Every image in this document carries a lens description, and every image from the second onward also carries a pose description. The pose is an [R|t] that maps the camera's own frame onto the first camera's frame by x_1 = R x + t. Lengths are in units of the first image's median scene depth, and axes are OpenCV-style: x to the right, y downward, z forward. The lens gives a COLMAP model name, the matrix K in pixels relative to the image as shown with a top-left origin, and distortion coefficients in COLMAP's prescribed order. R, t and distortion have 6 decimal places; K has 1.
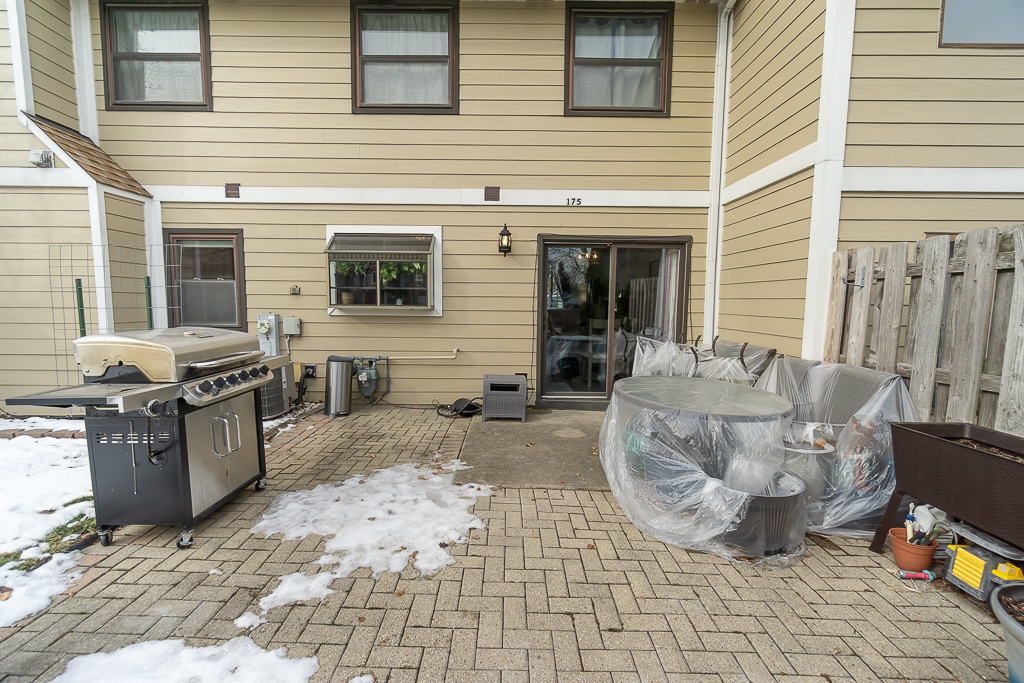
lens RADIAL K [[440.2, 0, 512.0], [0, 440.2, 341.5], [0, 0, 1]] dist [-0.006910, 0.000552]
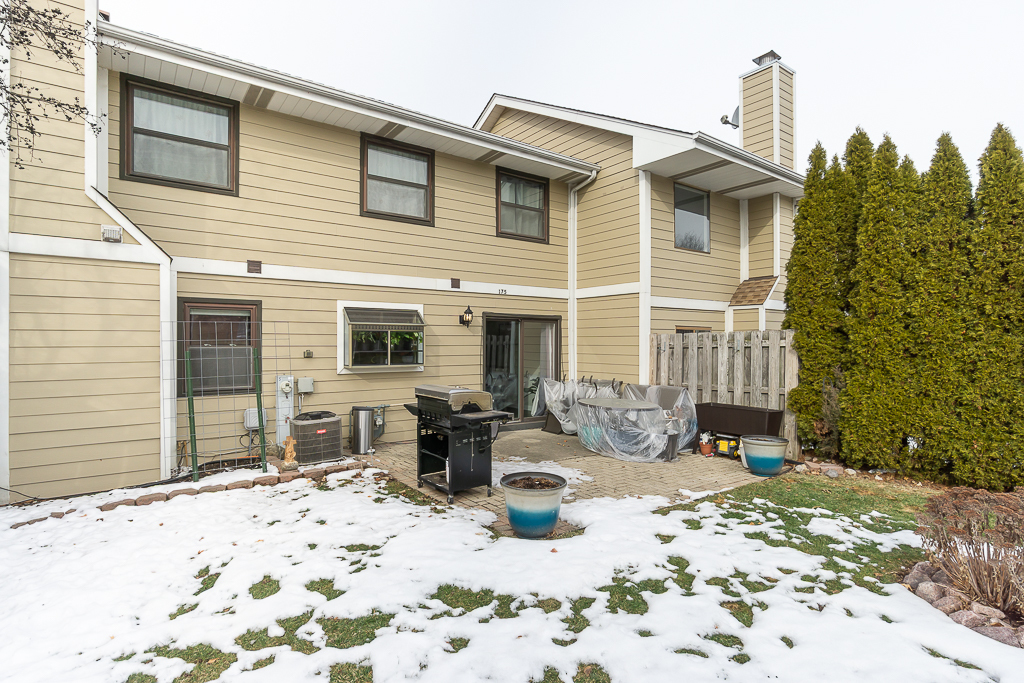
lens RADIAL K [[510.2, 0, 512.0], [0, 510.2, 341.5], [0, 0, 1]] dist [-0.004734, -0.000954]
pose [[0.806334, -0.007922, 0.591408, -0.890279], [0.062255, 0.995493, -0.071544, -0.020221], [-0.588176, 0.094507, 0.803192, -0.421404]]
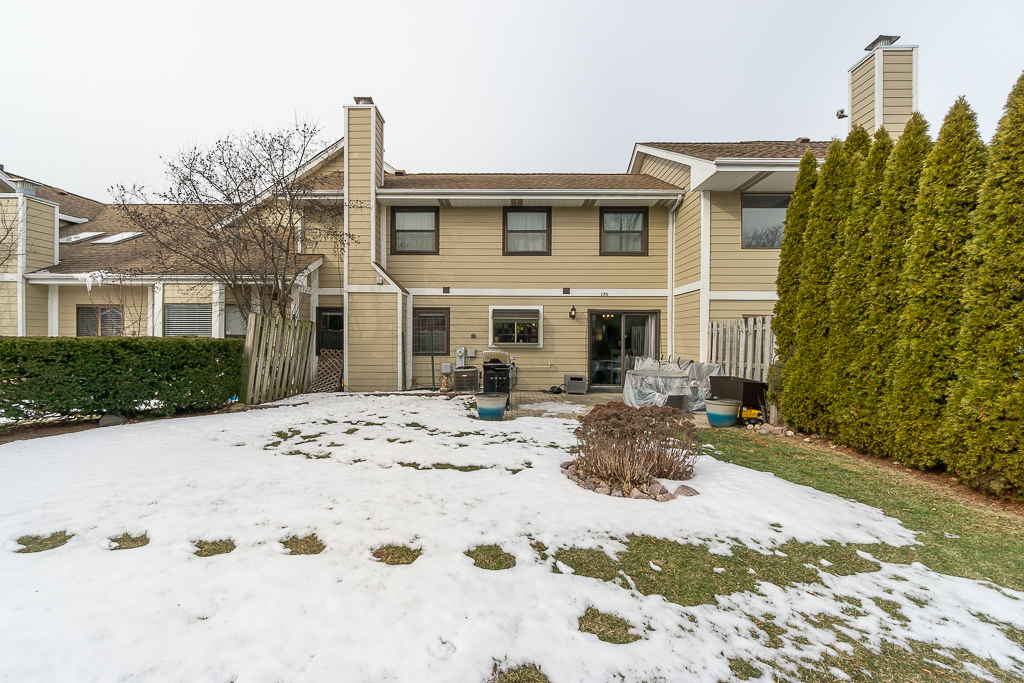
lens RADIAL K [[440.2, 0, 512.0], [0, 440.2, 341.5], [0, 0, 1]] dist [-0.006910, 0.000552]
pose [[0.999951, -0.004820, -0.008685, -0.299966], [0.004043, 0.996166, -0.087387, 0.100068], [0.009073, 0.087348, 0.996137, -1.150185]]
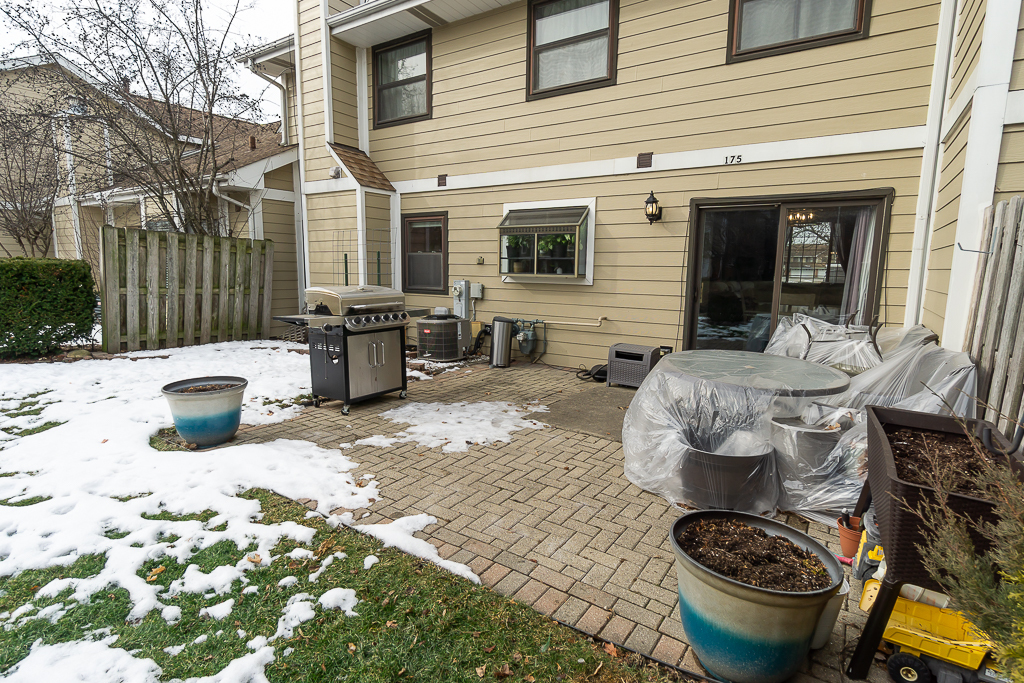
lens RADIAL K [[523.0, 0, 512.0], [0, 523.0, 341.5], [0, 0, 1]] dist [-0.004433, -0.001170]
pose [[0.833126, 0.079291, -0.547370, 0.384976], [-0.057382, 0.996721, 0.057044, 0.016821], [0.550098, -0.016116, 0.834944, -0.143369]]
